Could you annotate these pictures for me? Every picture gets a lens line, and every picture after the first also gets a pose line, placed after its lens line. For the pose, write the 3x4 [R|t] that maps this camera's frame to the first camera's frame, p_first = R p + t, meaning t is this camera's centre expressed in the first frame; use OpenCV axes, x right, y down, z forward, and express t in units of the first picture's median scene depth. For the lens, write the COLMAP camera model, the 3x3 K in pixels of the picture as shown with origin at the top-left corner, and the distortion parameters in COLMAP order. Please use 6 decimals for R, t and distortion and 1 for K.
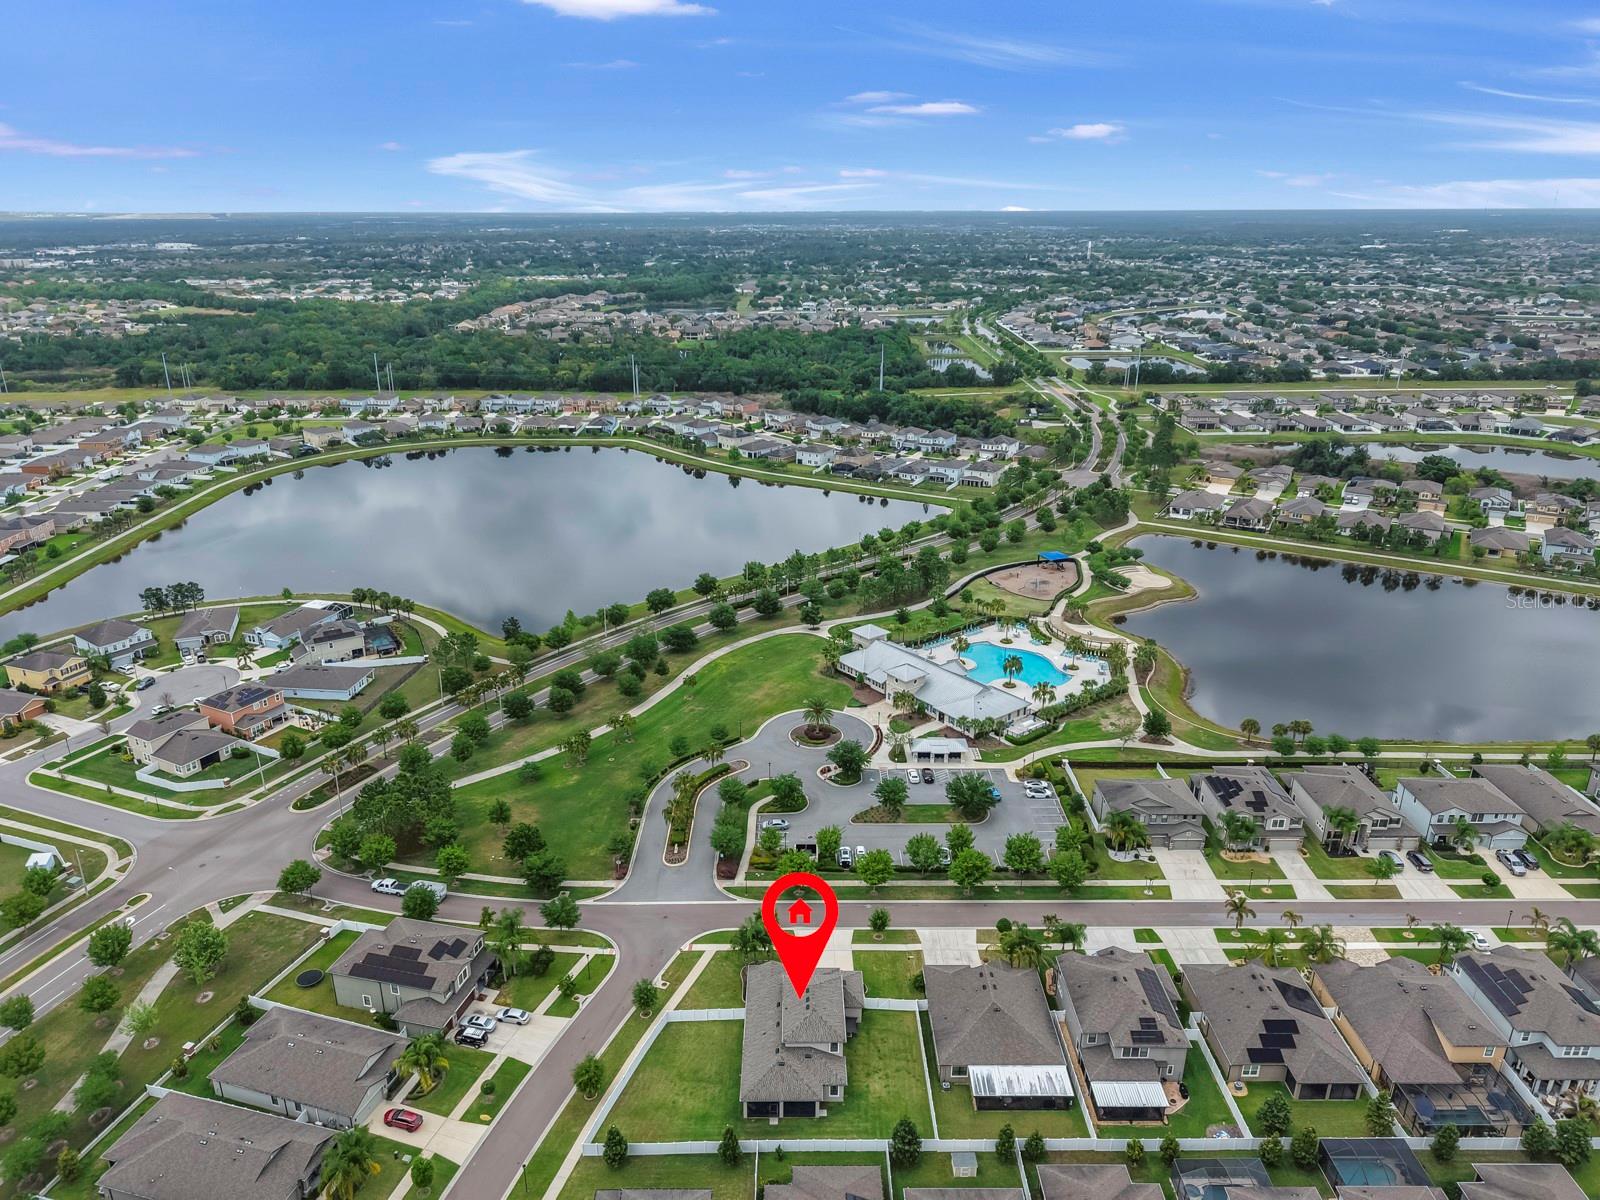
lens RADIAL K [[1072.3, 0, 799.6], [0, 1072.3, 589.4], [0, 0, 1]] dist [0.006438, -0.007306]
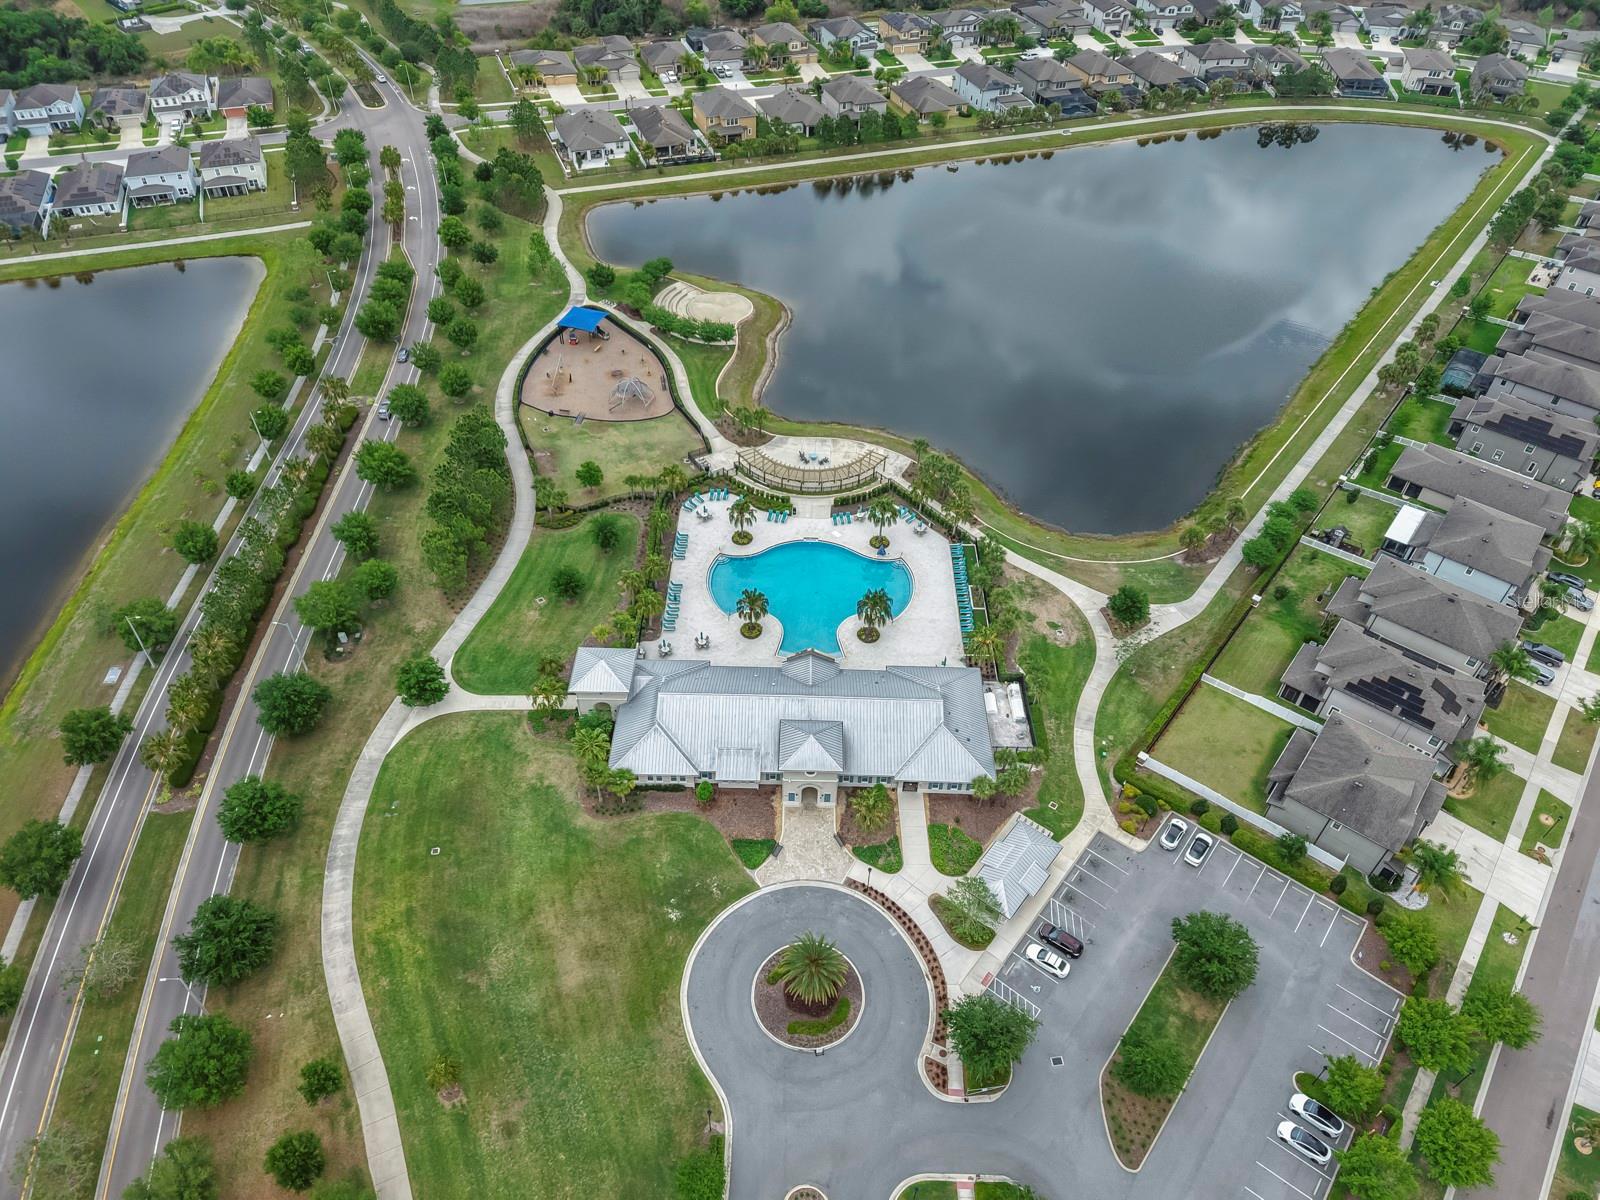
lens RADIAL K [[1072.3, 0, 799.6], [0, 1072.3, 589.4], [0, 0, 1]] dist [0.006438, -0.007306]
pose [[0.619256, -0.517161, 0.590819, -0.146639], [0.228162, 0.838505, 0.494825, -0.209672], [-0.751309, -0.171621, 0.637245, 0.600344]]
